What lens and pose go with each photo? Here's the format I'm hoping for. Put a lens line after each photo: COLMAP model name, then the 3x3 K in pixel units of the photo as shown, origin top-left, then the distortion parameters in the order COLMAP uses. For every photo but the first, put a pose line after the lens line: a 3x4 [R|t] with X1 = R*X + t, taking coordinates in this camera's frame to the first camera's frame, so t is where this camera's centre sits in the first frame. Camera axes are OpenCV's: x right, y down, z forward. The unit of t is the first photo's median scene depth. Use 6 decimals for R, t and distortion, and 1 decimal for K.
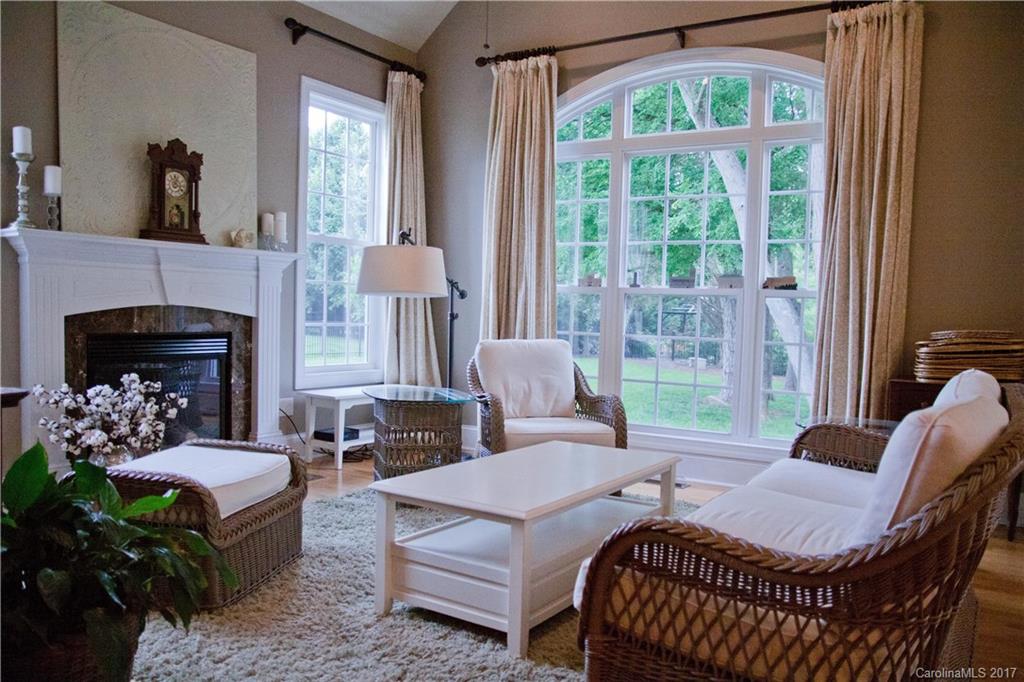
lens RADIAL K [[807.7, 0, 513.5], [0, 807.7, 337.8], [0, 0, 1]] dist [-0.014852, 0.006150]
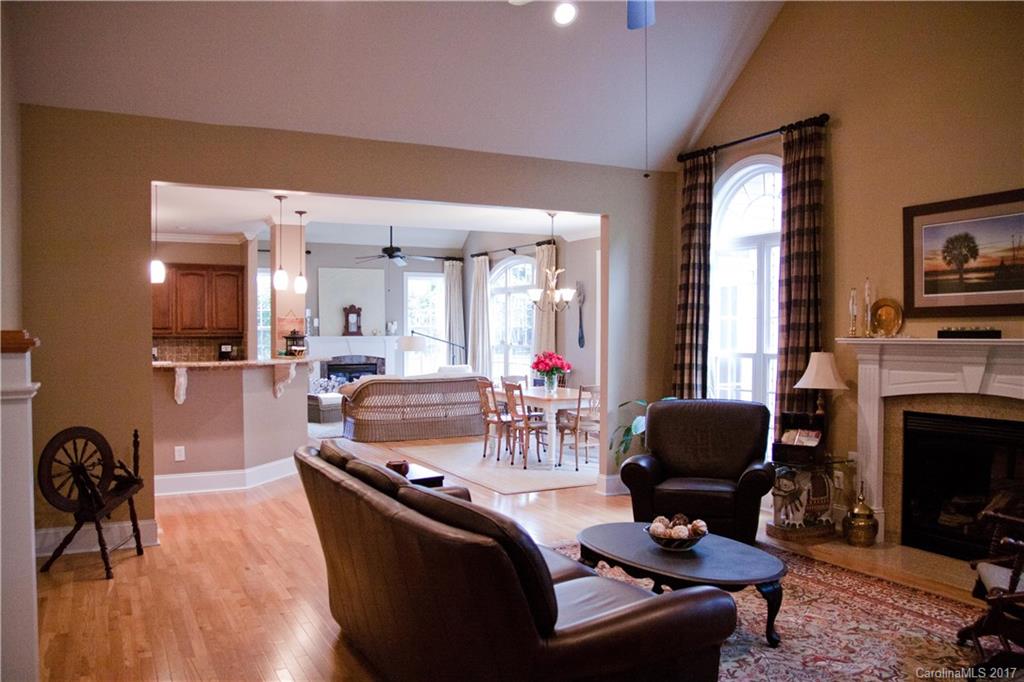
lens RADIAL K [[807.7, 0, 510.0], [0, 807.7, 344.4], [0, 0, 1]] dist [-0.014852, 0.006150]
pose [[0.880490, -0.026579, -0.473320, 1.641266], [0.010201, 0.999258, -0.037137, 0.041346], [0.473956, 0.027870, 0.880107, -1.529488]]
